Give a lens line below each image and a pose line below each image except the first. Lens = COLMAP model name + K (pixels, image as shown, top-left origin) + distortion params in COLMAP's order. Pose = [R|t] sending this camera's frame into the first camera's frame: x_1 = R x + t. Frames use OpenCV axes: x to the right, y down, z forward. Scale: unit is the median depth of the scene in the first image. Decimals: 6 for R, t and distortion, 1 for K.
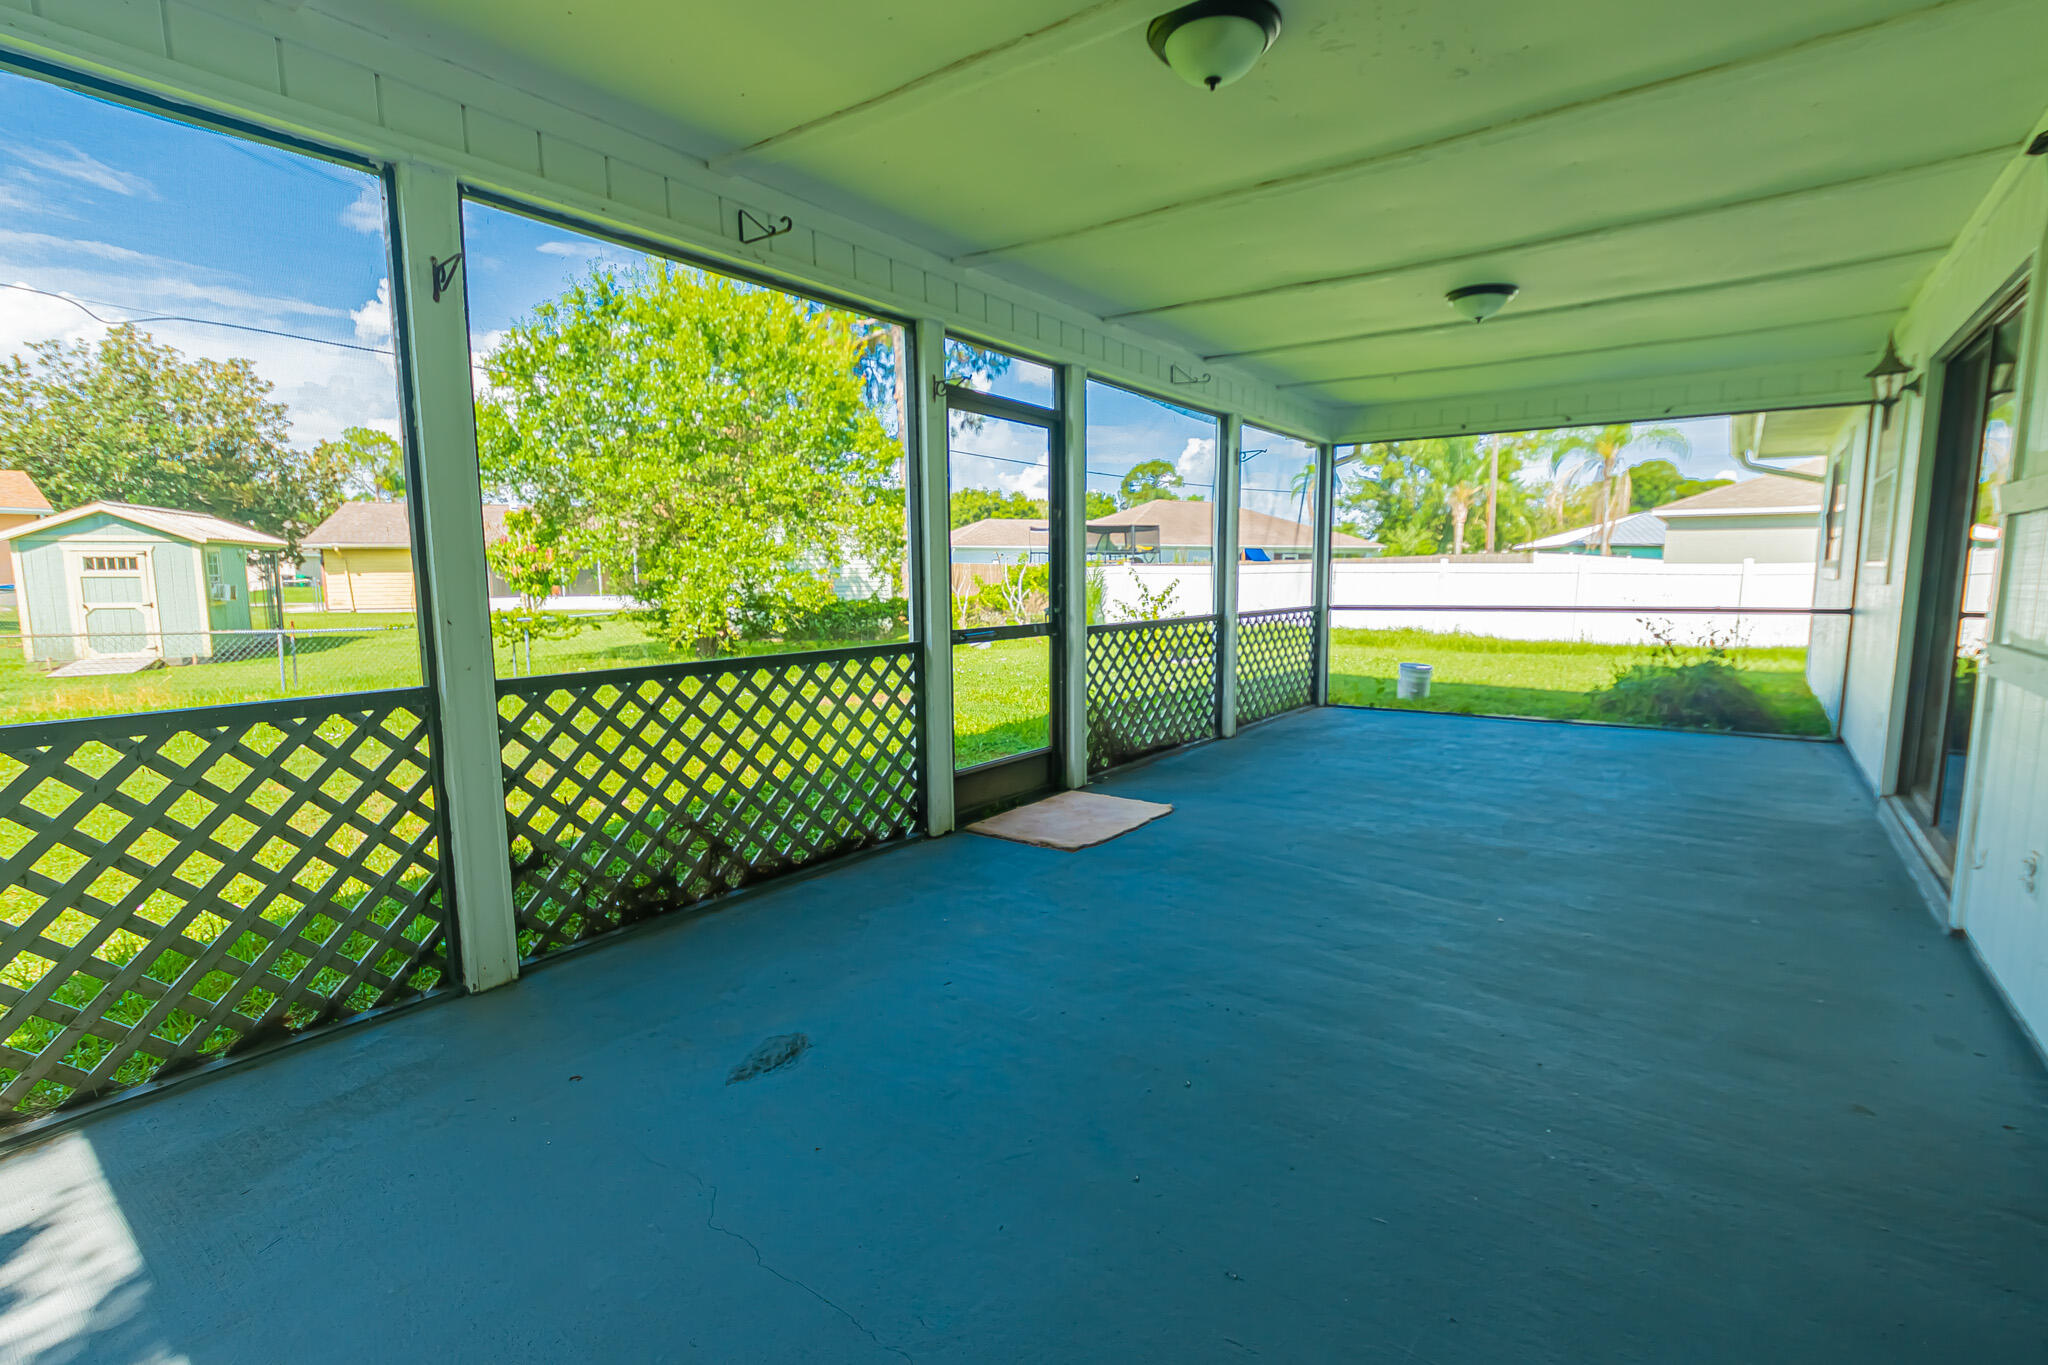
lens RADIAL K [[913.4, 0, 1023.5], [0, 913.4, 693.2], [0, 0, 1]] dist [-0.008201, 0.001738]
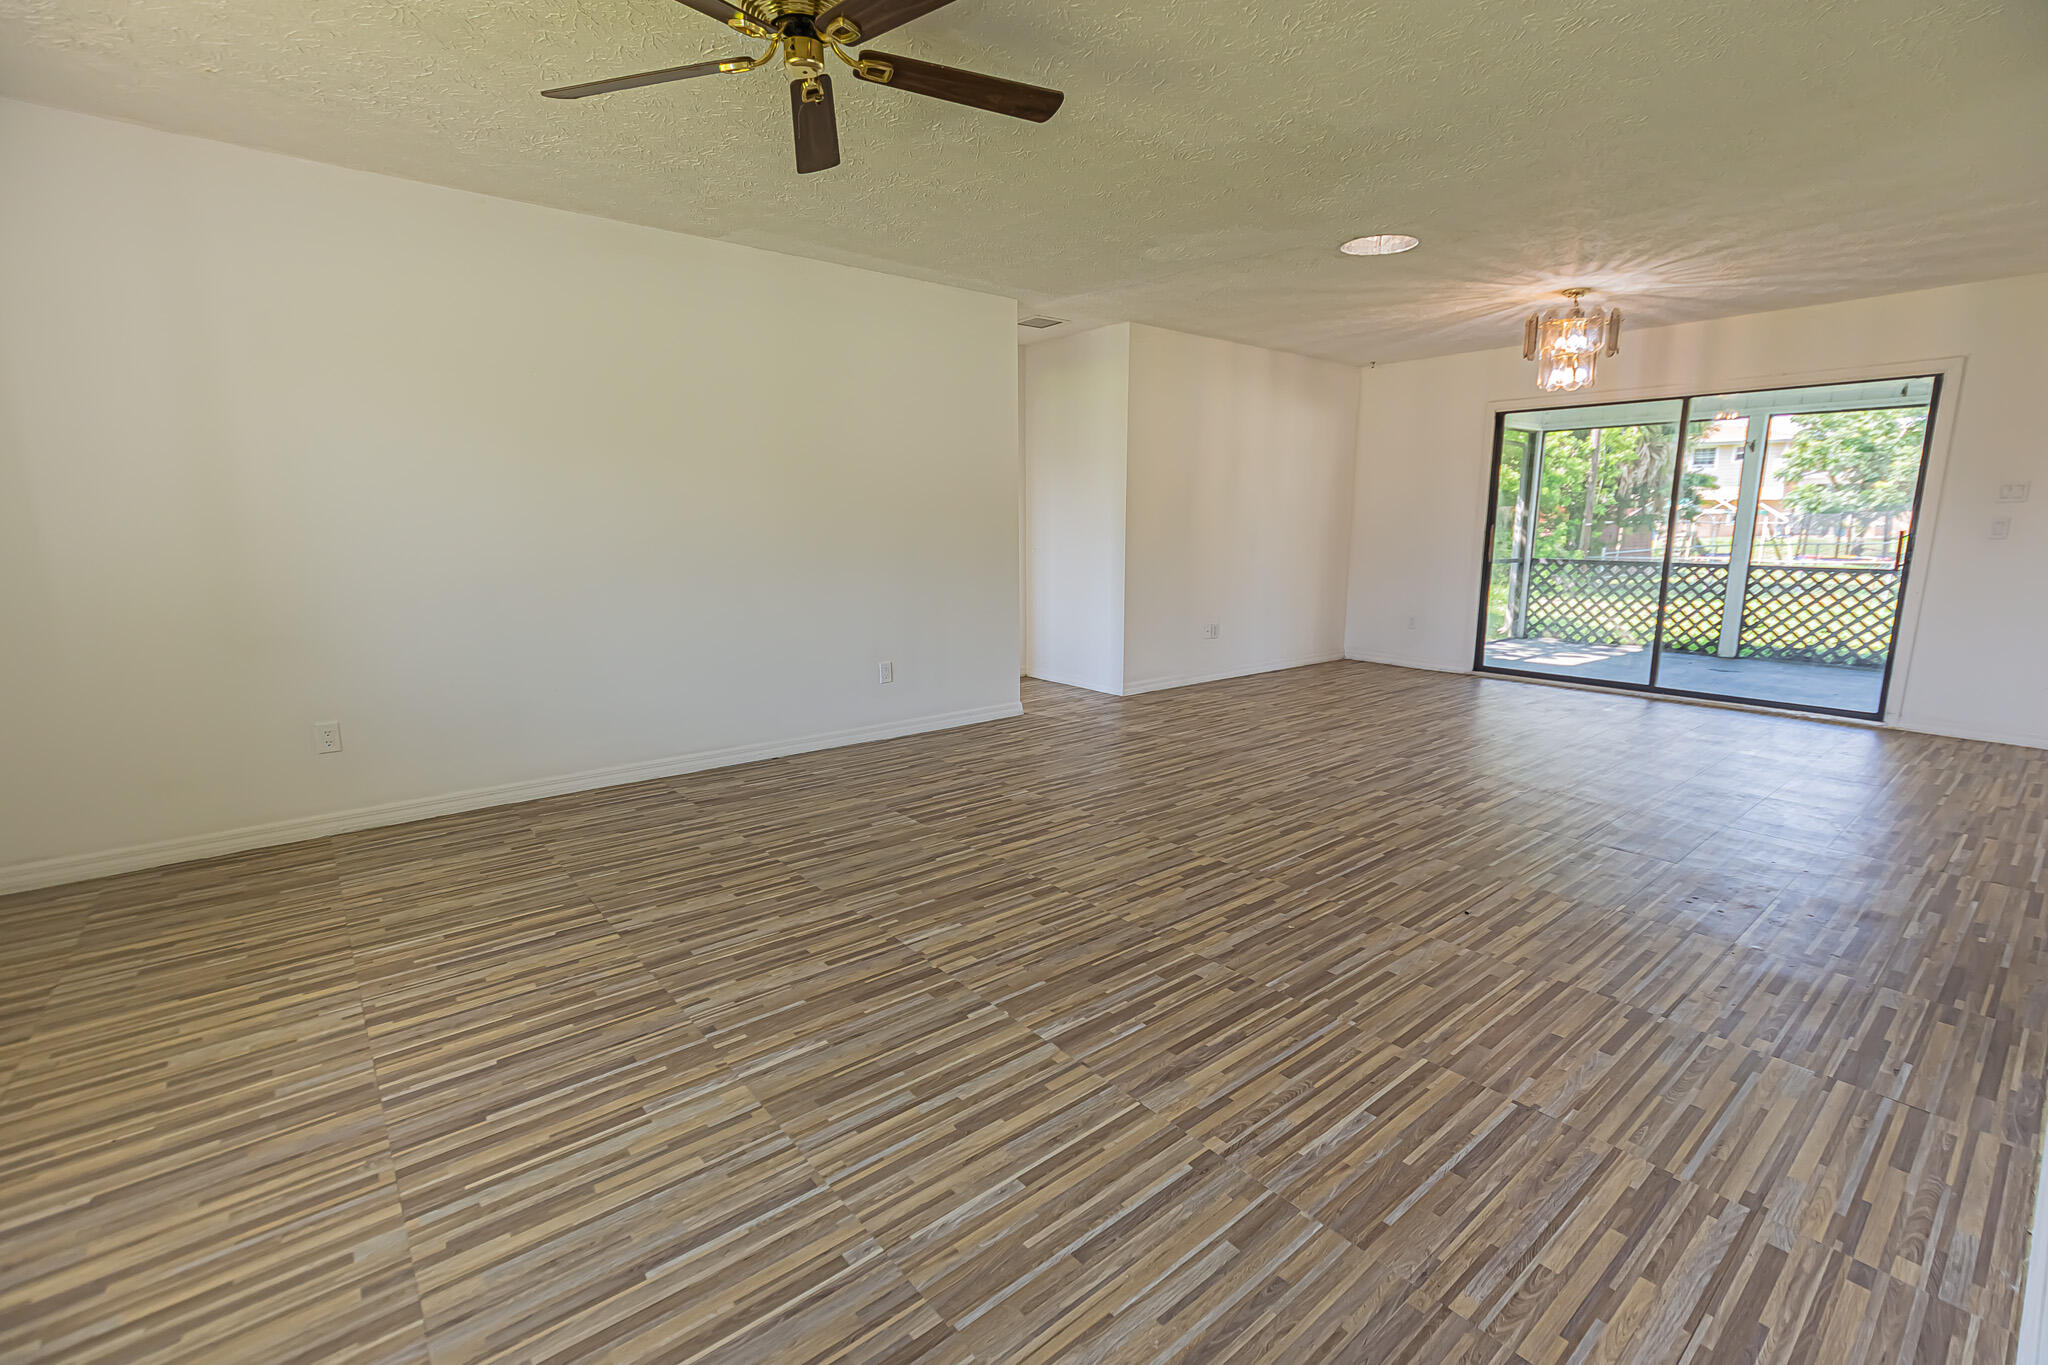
lens RADIAL K [[913.4, 0, 1055.4], [0, 913.4, 684.6], [0, 0, 1]] dist [-0.008201, 0.001738]
pose [[-0.206338, 0.175912, -0.962538, 1.293519], [-0.127336, 0.970514, 0.204666, 0.022379], [0.970160, 0.164796, -0.177853, -0.315408]]
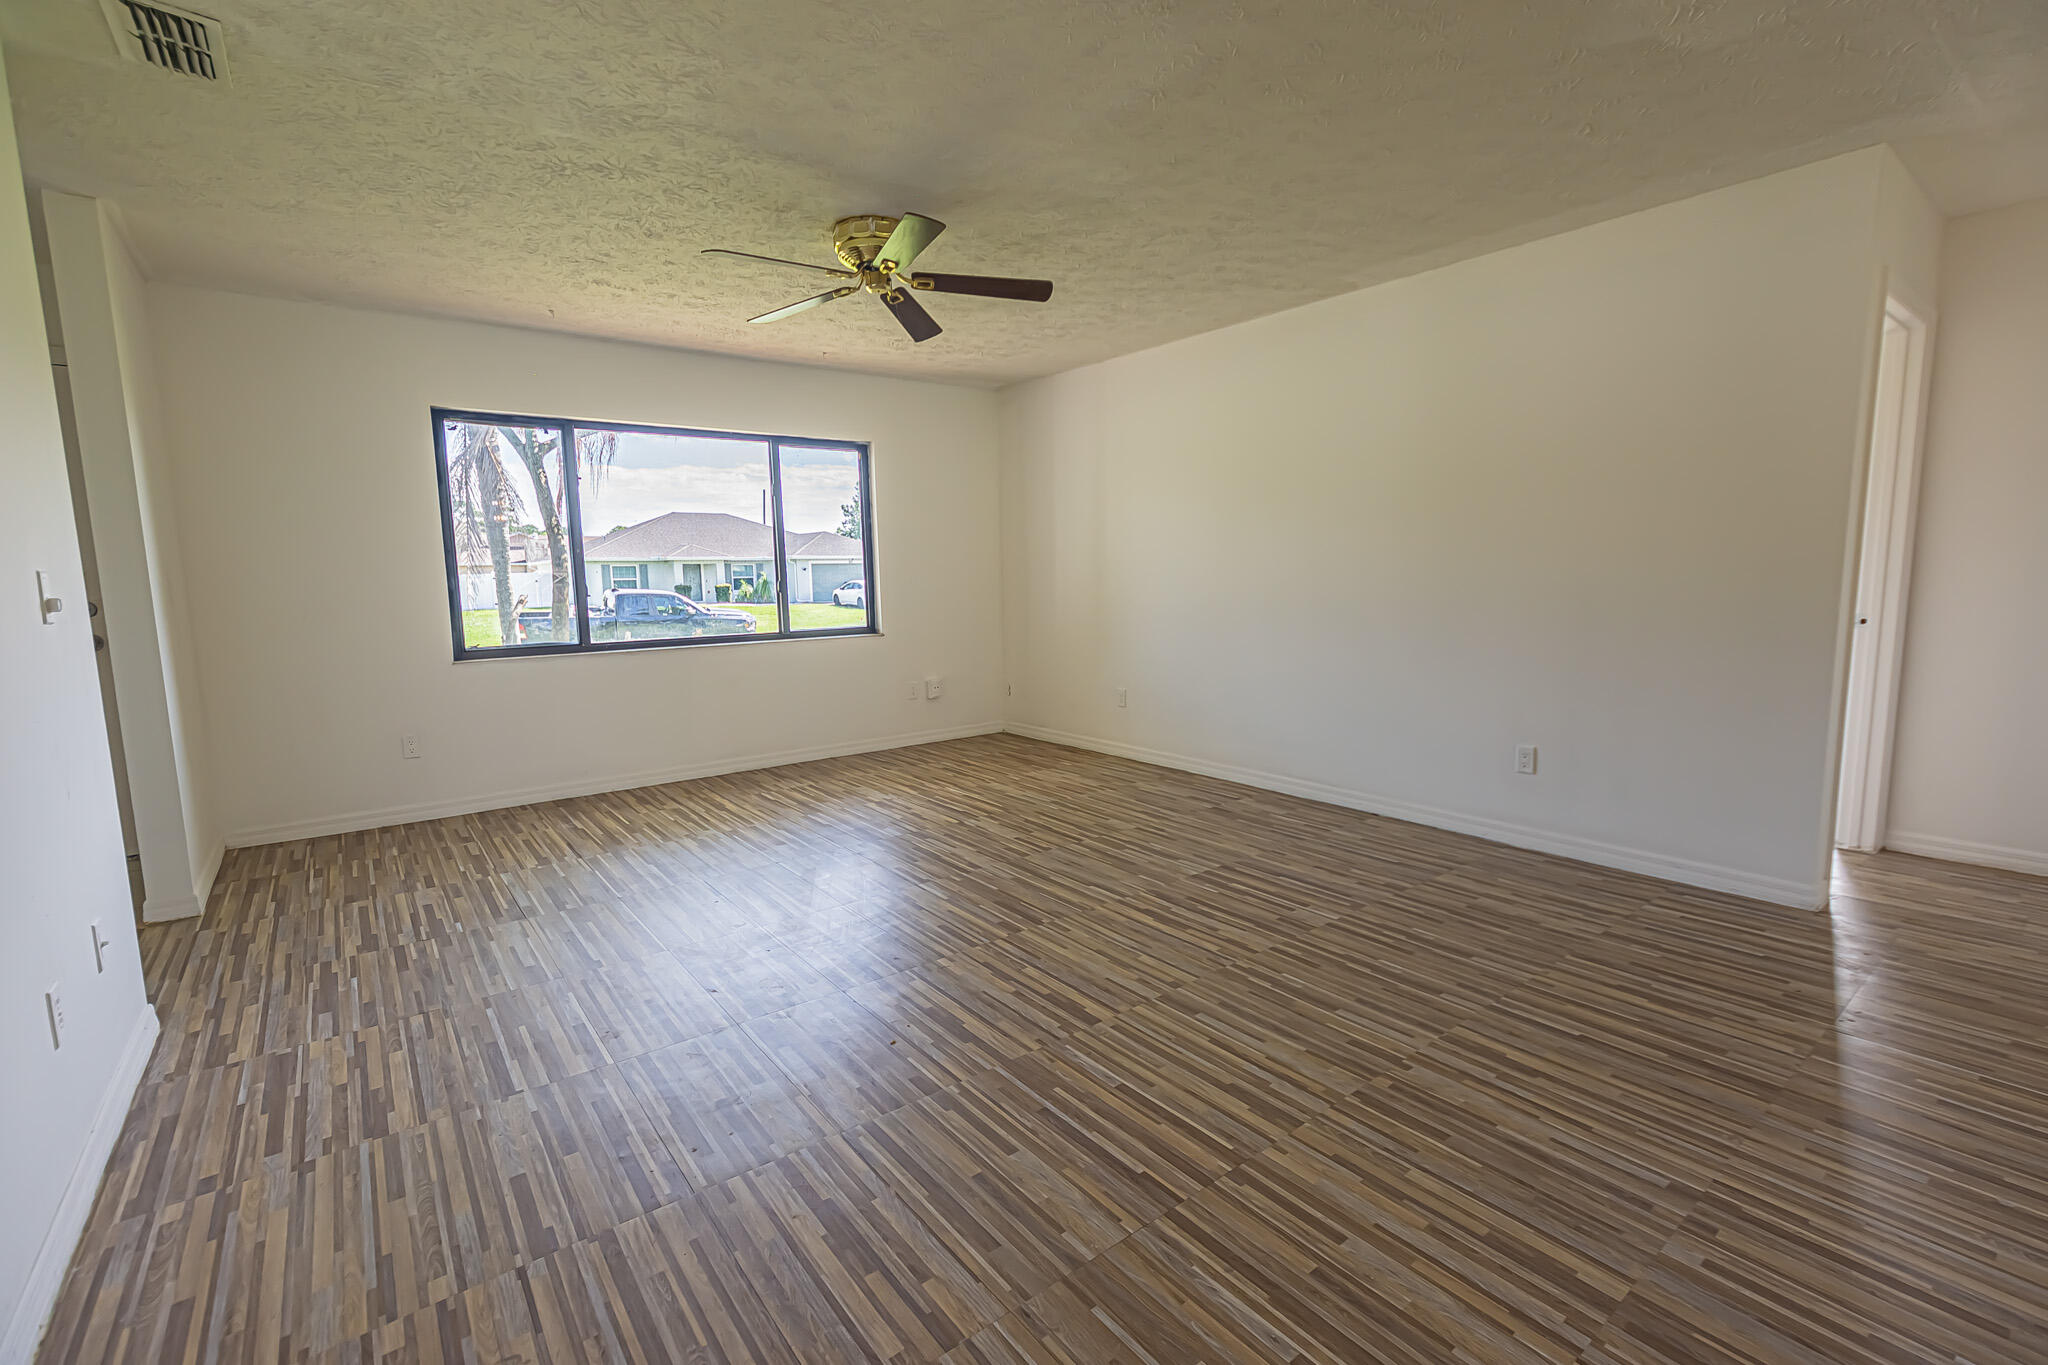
lens RADIAL K [[913.4, 0, 1011.0], [0, 913.4, 680.8], [0, 0, 1]] dist [-0.008201, 0.001738]
pose [[-0.962281, -0.017806, 0.271474, 0.756073], [0.051764, 0.967644, 0.246953, -0.020308], [-0.267088, 0.251691, -0.930223, 0.013984]]
